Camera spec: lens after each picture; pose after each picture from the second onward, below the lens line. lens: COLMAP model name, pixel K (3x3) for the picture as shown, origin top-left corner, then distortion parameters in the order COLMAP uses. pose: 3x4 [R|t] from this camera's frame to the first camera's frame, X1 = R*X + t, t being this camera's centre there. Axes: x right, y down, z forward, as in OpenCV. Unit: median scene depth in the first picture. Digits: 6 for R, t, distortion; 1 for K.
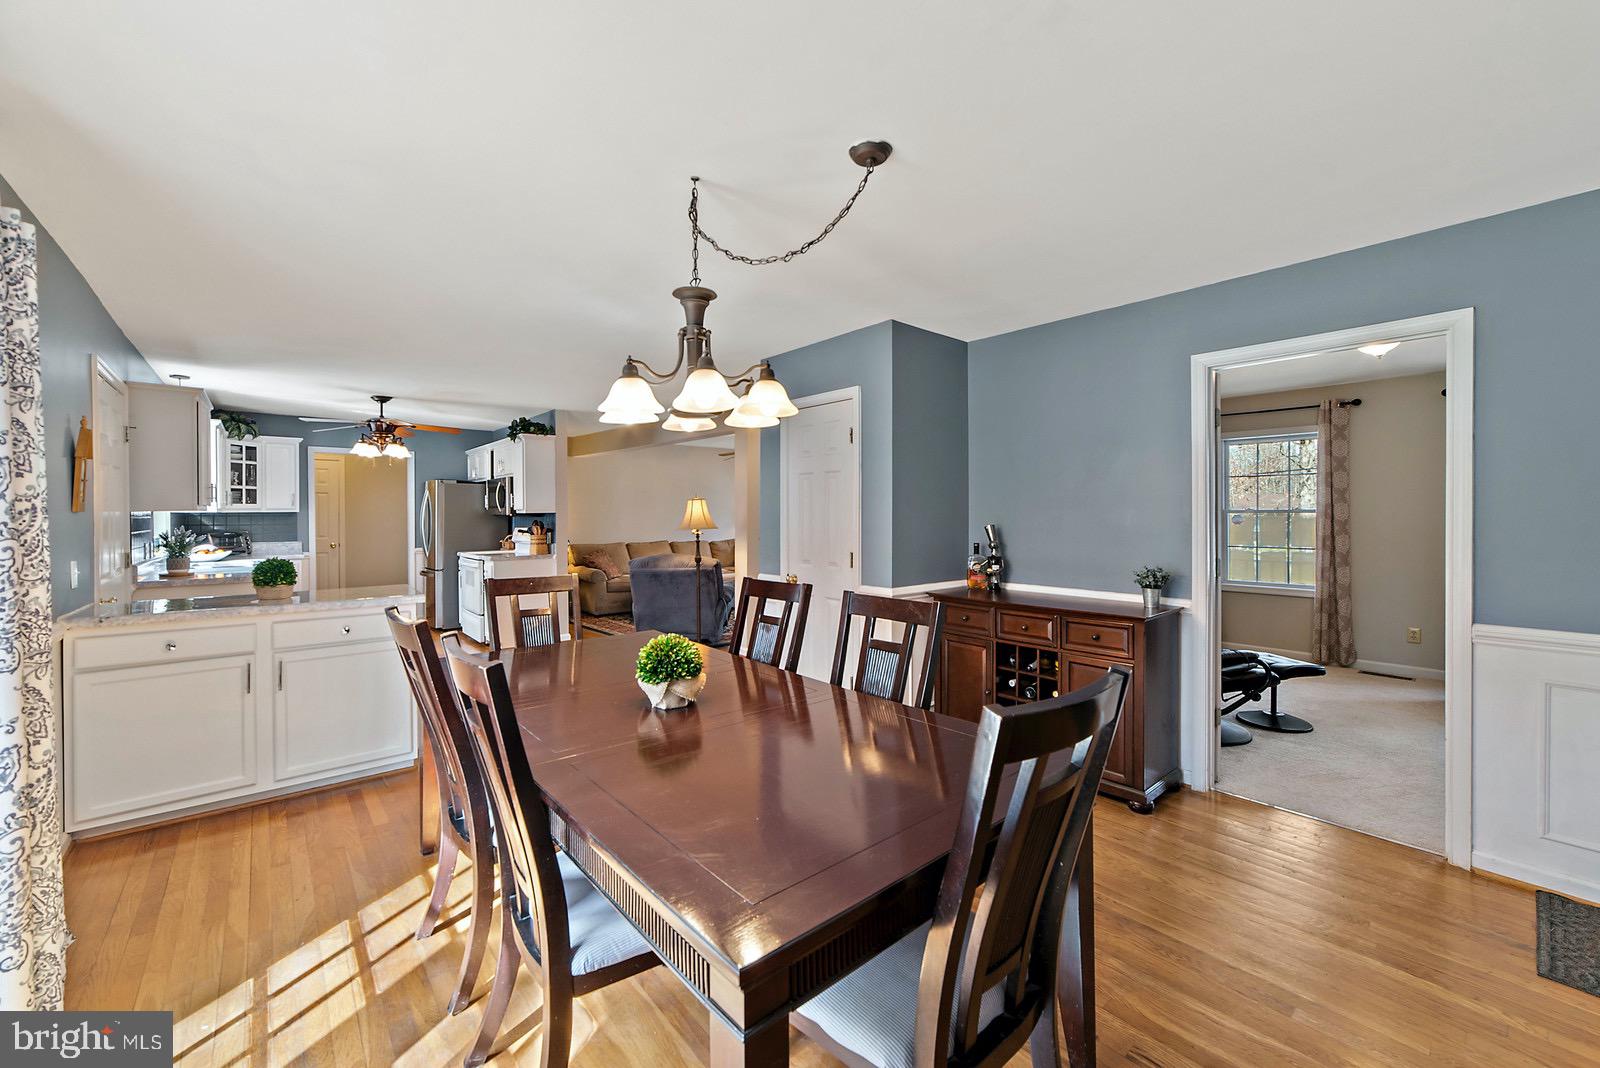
lens RADIAL K [[628.5, 0, 787.3], [0, 628.5, 510.4], [0, 0, 1]] dist [-0.012349, 0.005236]
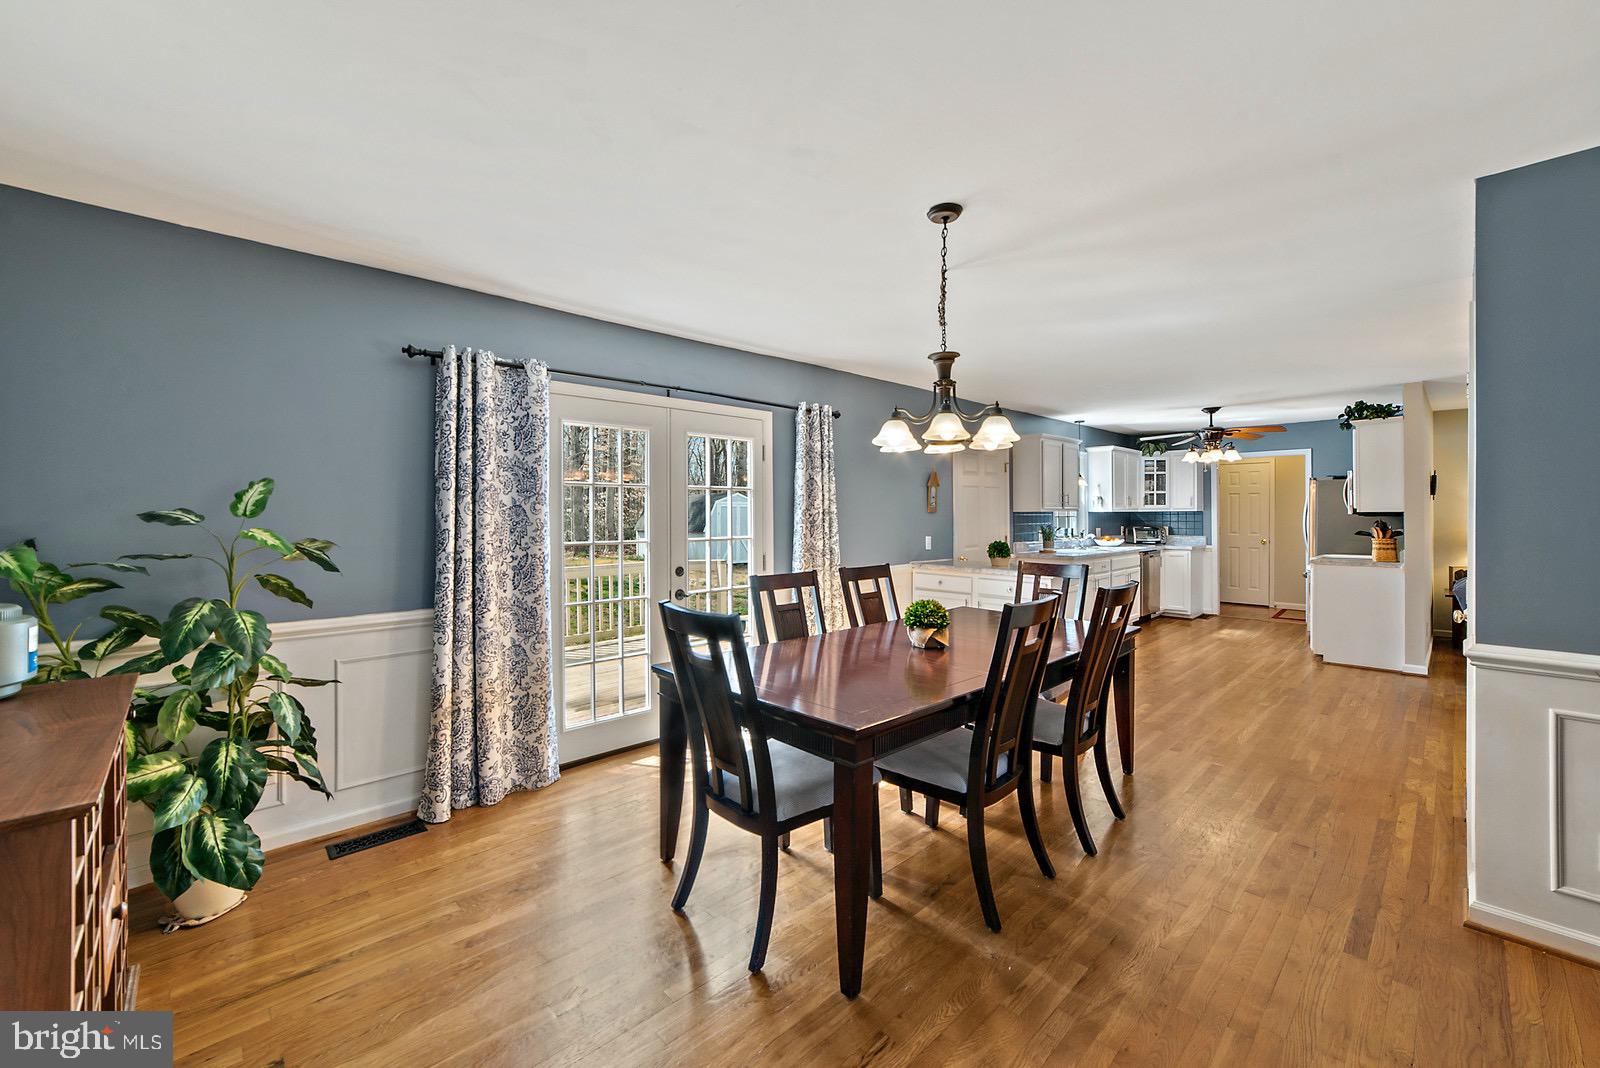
lens RADIAL K [[628.5, 0, 812.2], [0, 628.5, 519.5], [0, 0, 1]] dist [-0.012349, 0.005236]
pose [[0.074808, 0.012656, -0.997118, 0.378583], [0.004838, 0.999903, 0.013054, -0.000583], [0.997186, -0.005801, 0.074739, 0.186329]]
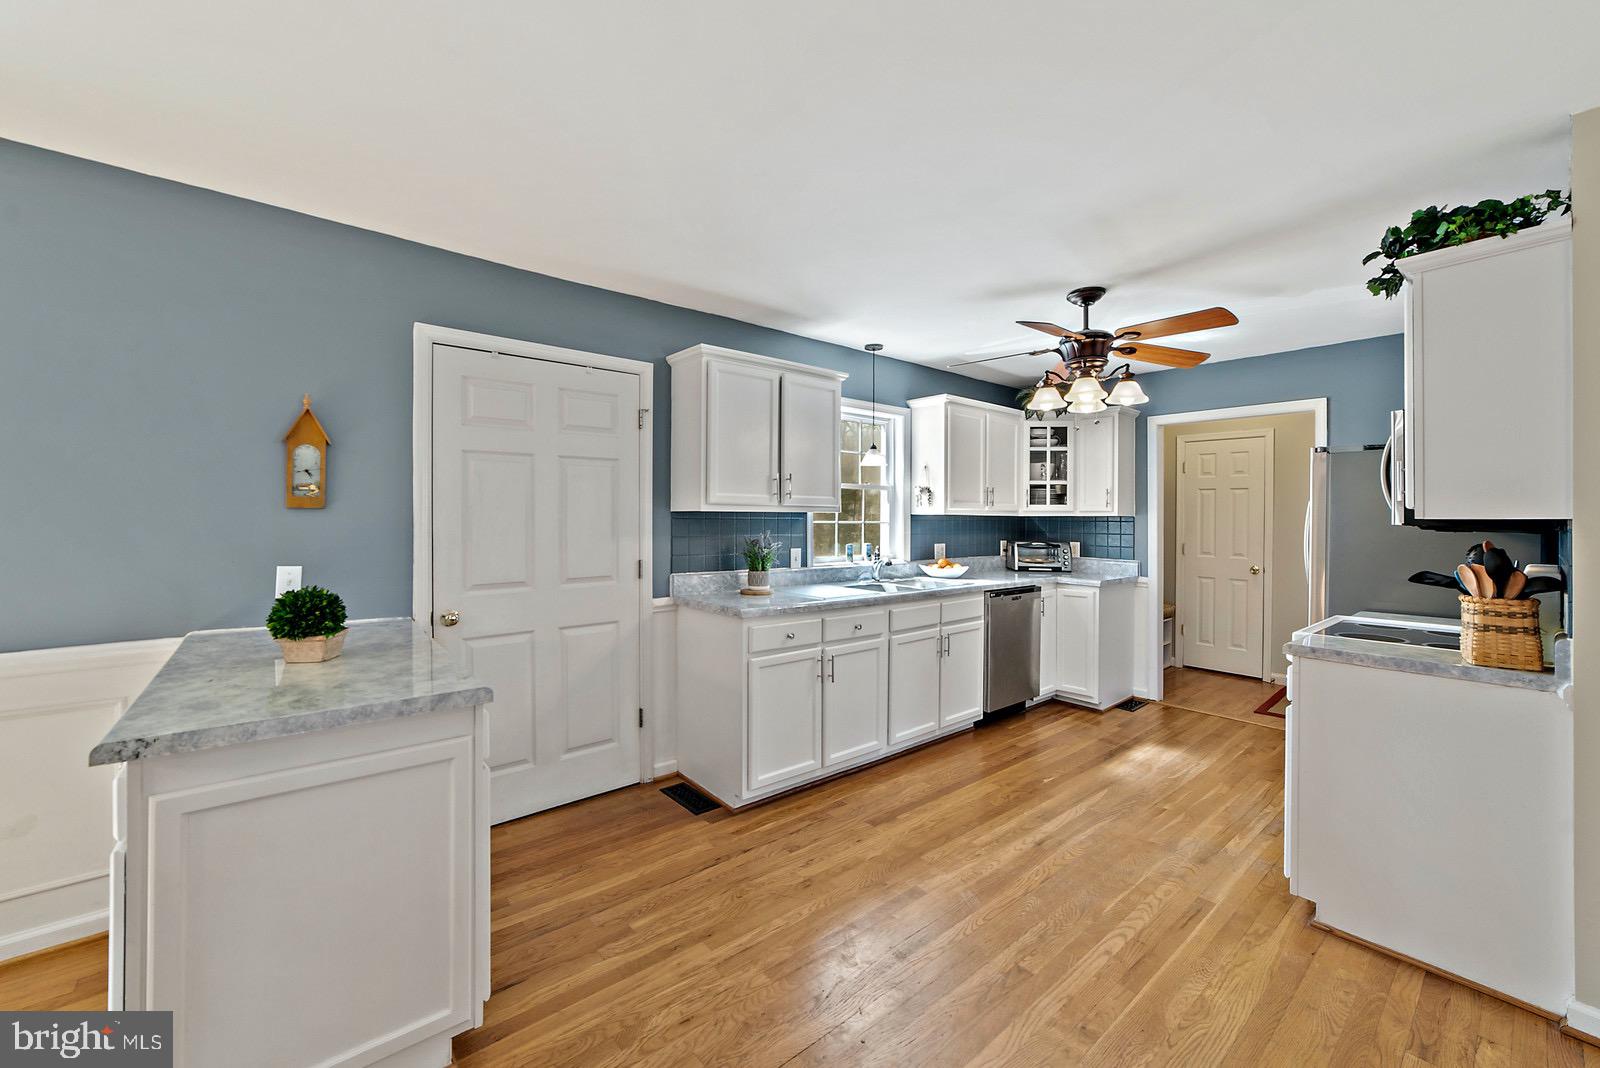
lens RADIAL K [[628.5, 0, 804.1], [0, 628.5, 519.1], [0, 0, 1]] dist [-0.012349, 0.005236]
pose [[0.008282, 0.006126, -0.999947, -0.117634], [-0.007079, 0.999957, 0.006067, 0.004370], [0.999941, 0.007029, 0.008325, 0.694916]]
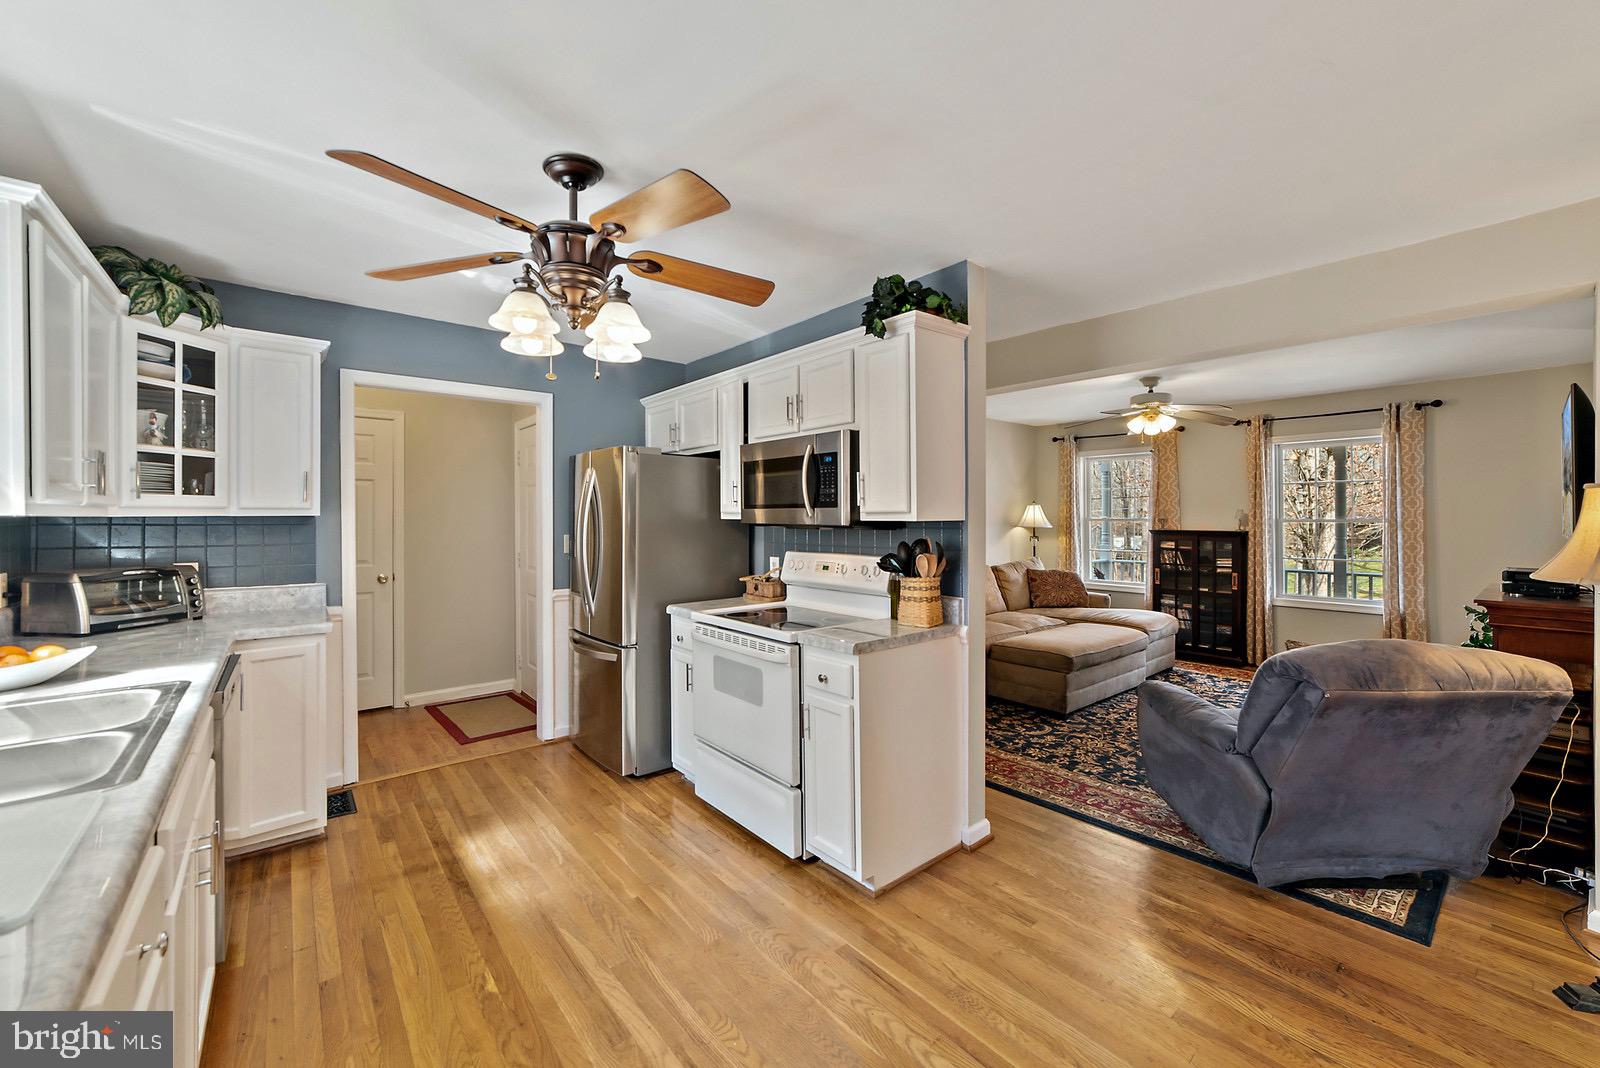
lens RADIAL K [[628.5, 0, 799.4], [0, 628.5, 516.9], [0, 0, 1]] dist [-0.012349, 0.005236]
pose [[0.999965, 0.003915, -0.007432, -0.479082], [-0.003906, 0.999992, 0.001157, 0.001400], [0.007437, -0.001128, 0.999972, 0.611878]]
